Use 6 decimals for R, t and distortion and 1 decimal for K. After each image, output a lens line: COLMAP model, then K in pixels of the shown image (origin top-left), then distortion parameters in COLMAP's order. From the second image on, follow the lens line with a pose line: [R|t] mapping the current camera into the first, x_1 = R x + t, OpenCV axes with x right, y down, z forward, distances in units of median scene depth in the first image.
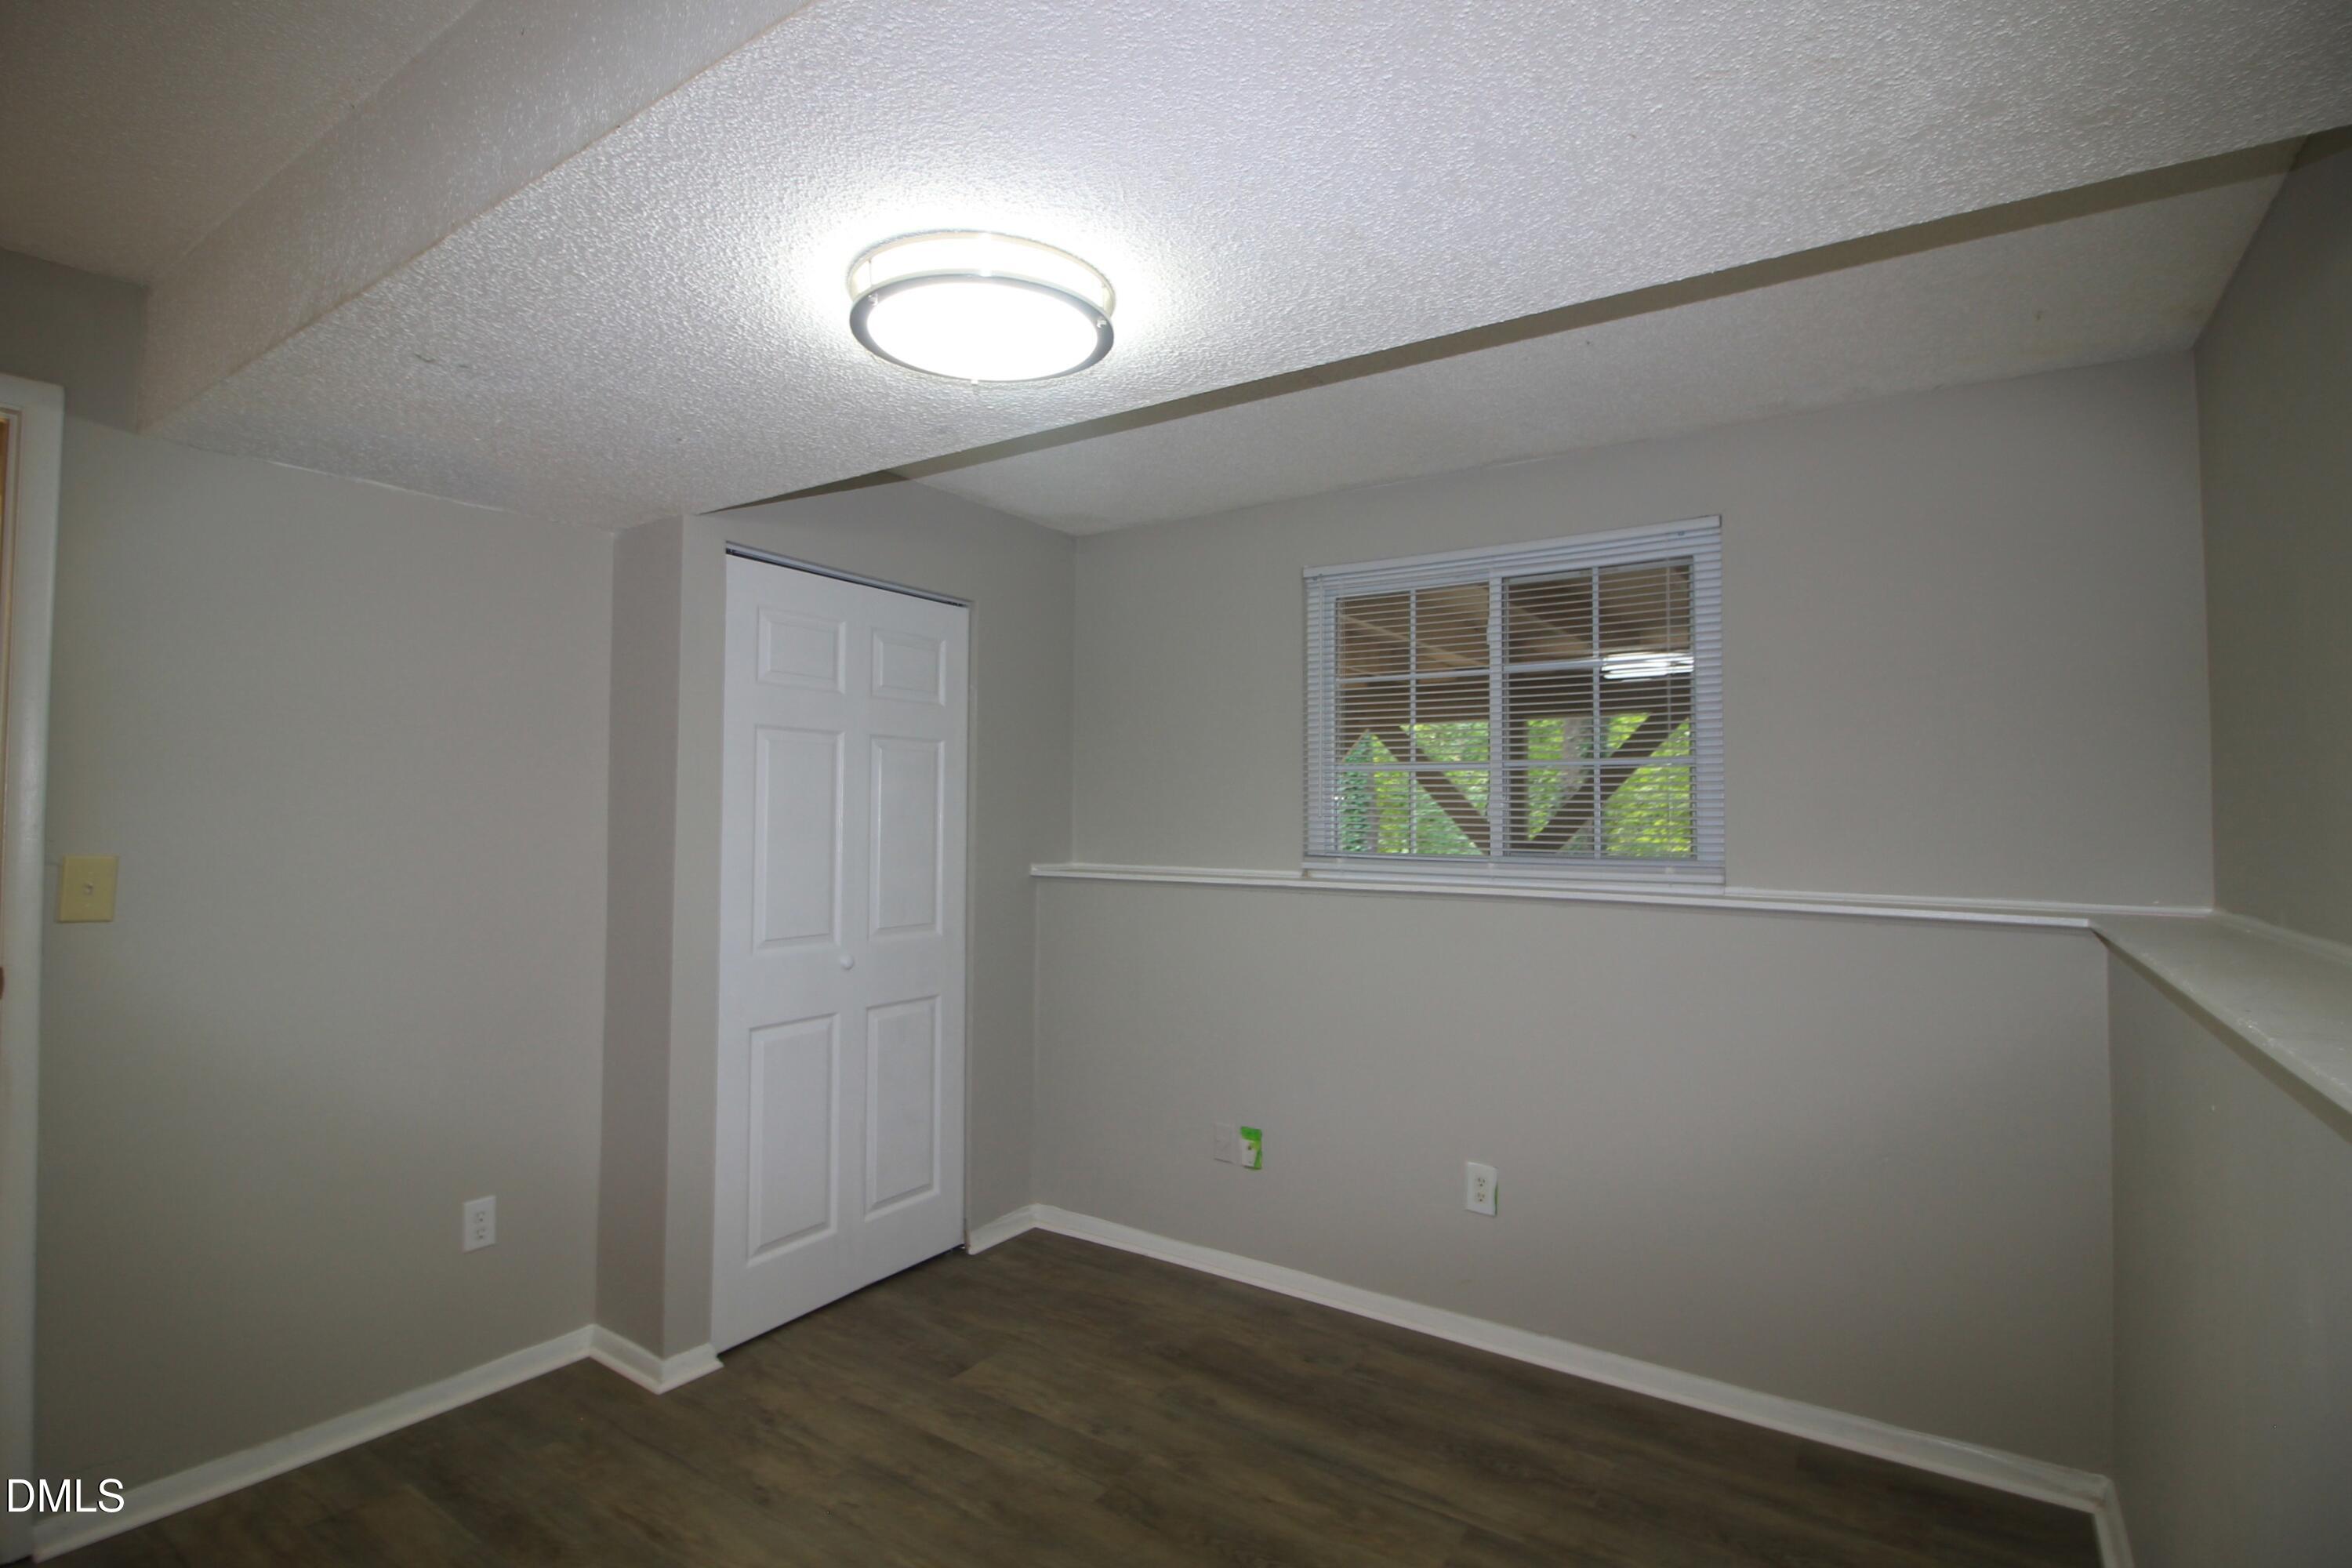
lens RADIAL K [[1100.9, 0, 1160.9], [0, 1100.9, 778.6], [0, 0, 1]] dist [-0.001822, -0.007519]
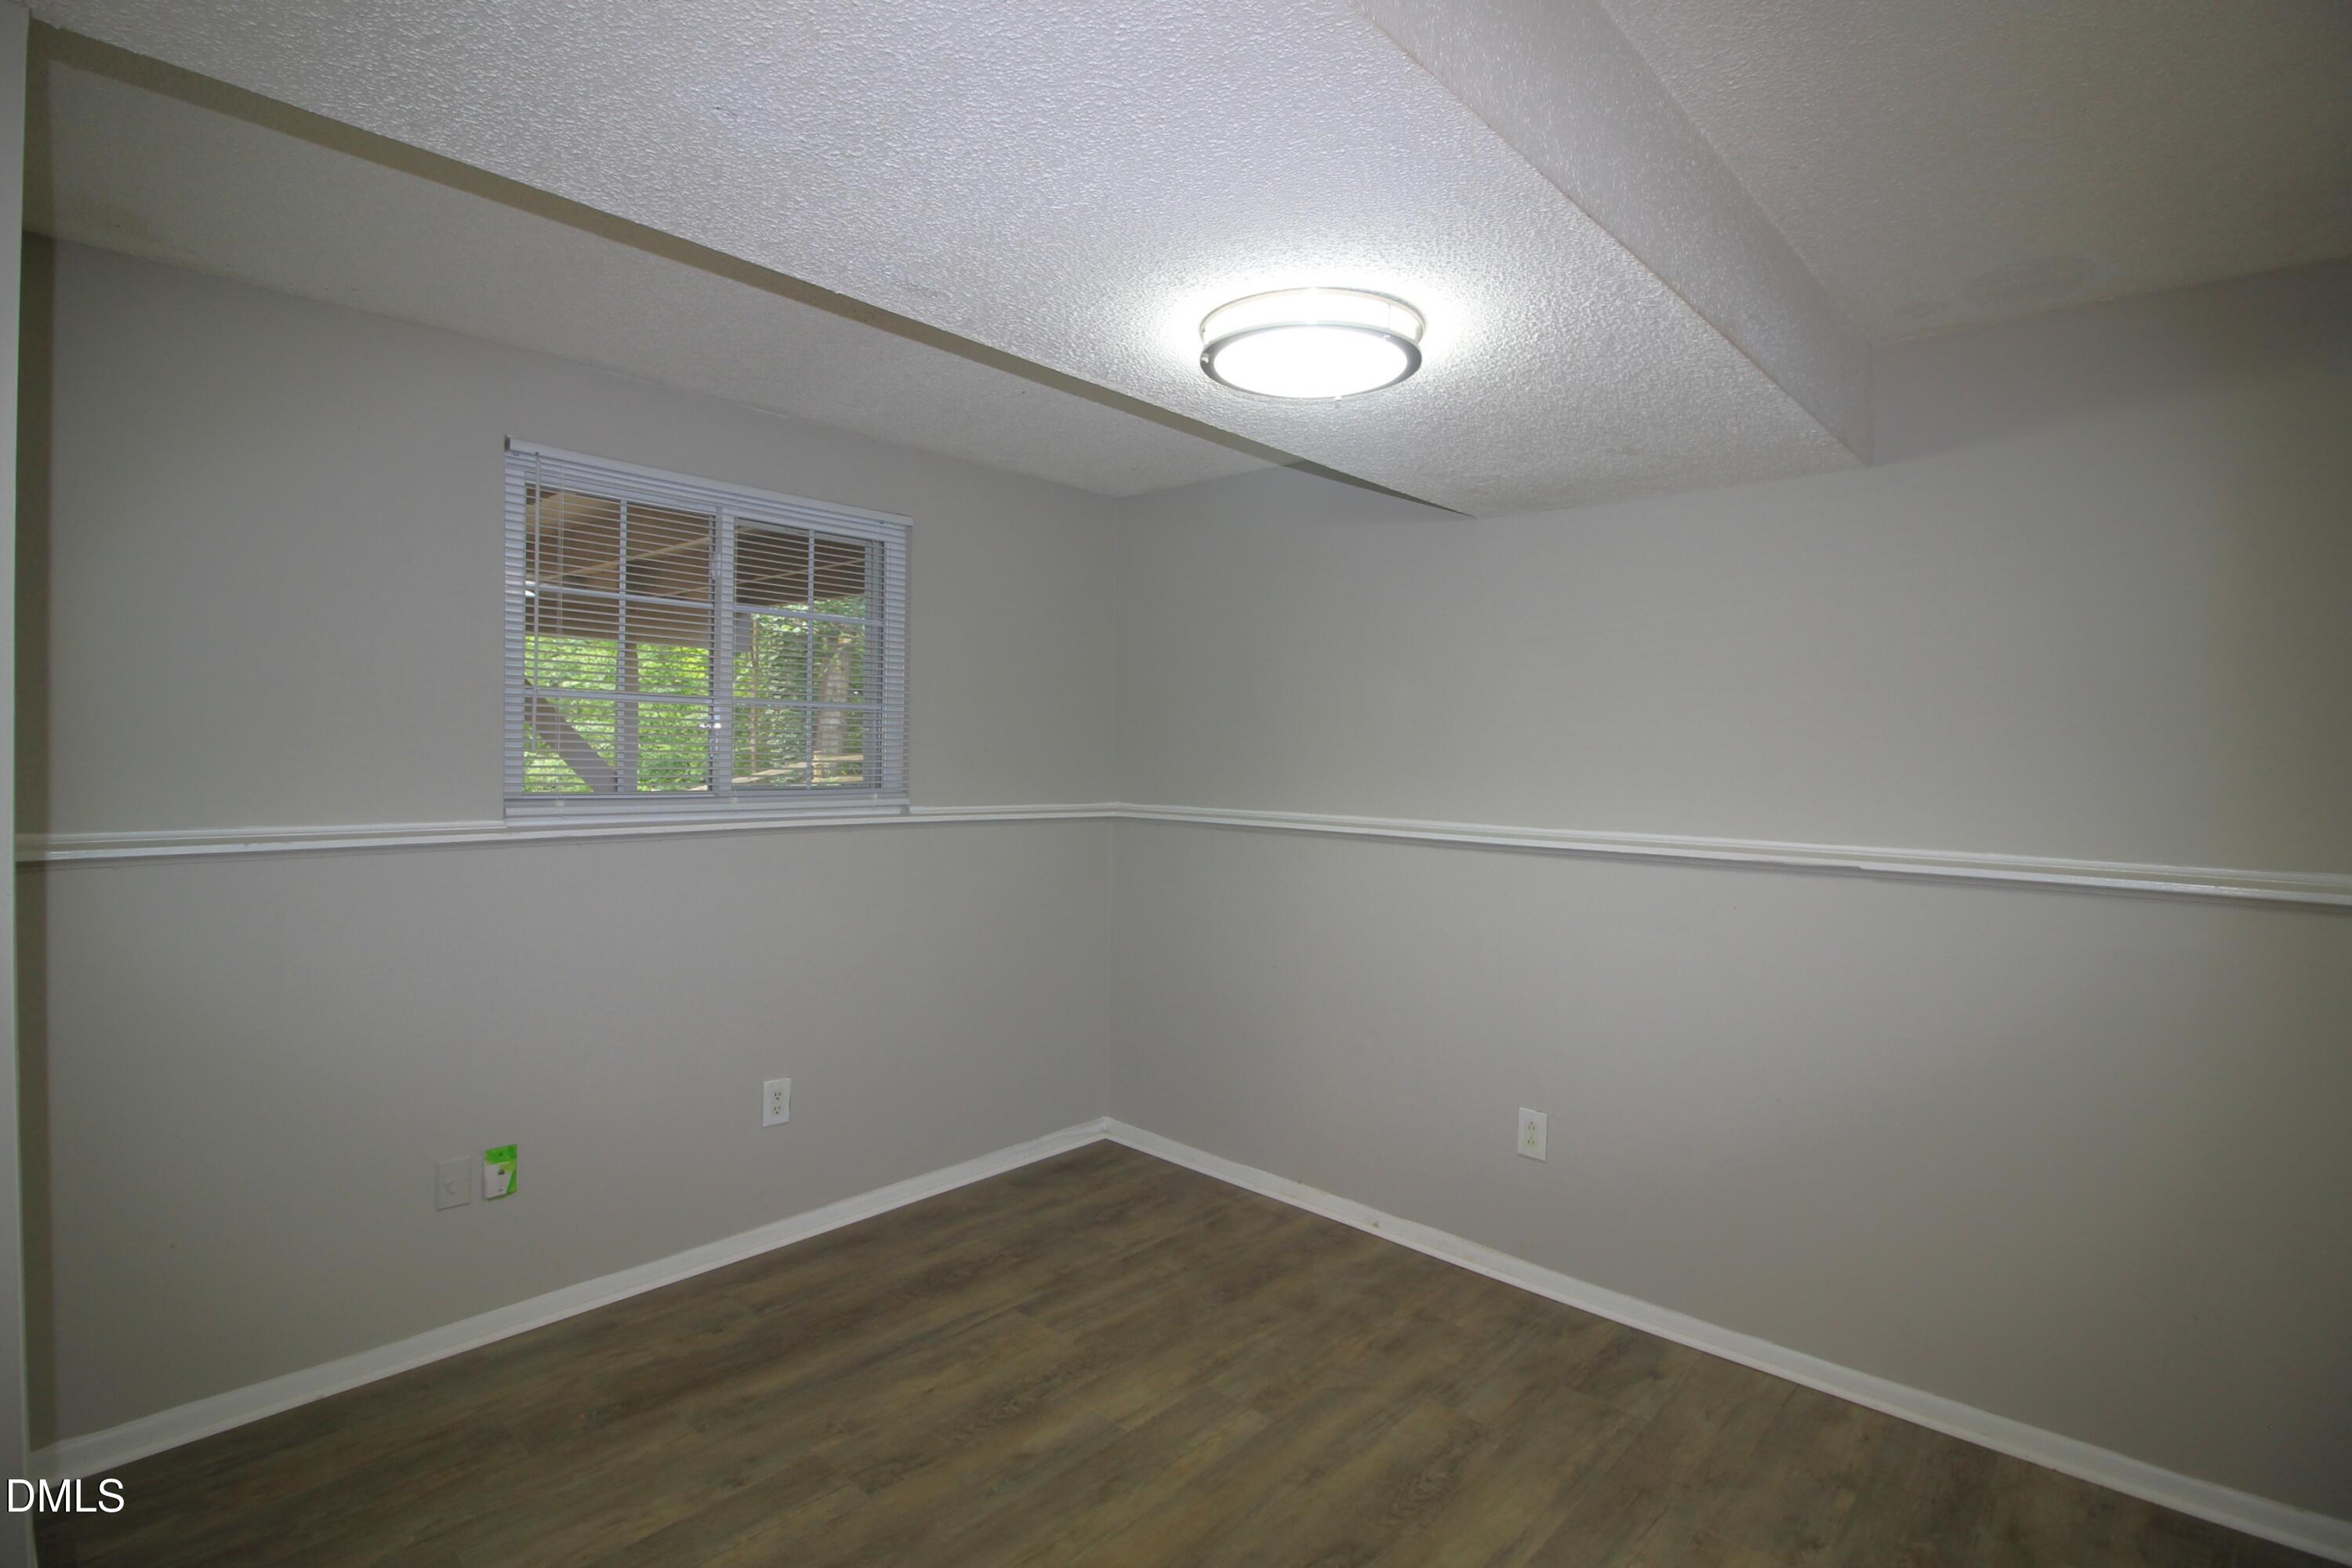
lens RADIAL K [[1100.9, 0, 1157.7], [0, 1100.9, 776.5], [0, 0, 1]] dist [-0.001822, -0.007519]
pose [[0.164347, -0.022961, 0.986135, -0.753686], [-0.043672, 0.998579, 0.030529, 0.010436], [-0.985435, -0.048084, 0.163111, 0.520965]]
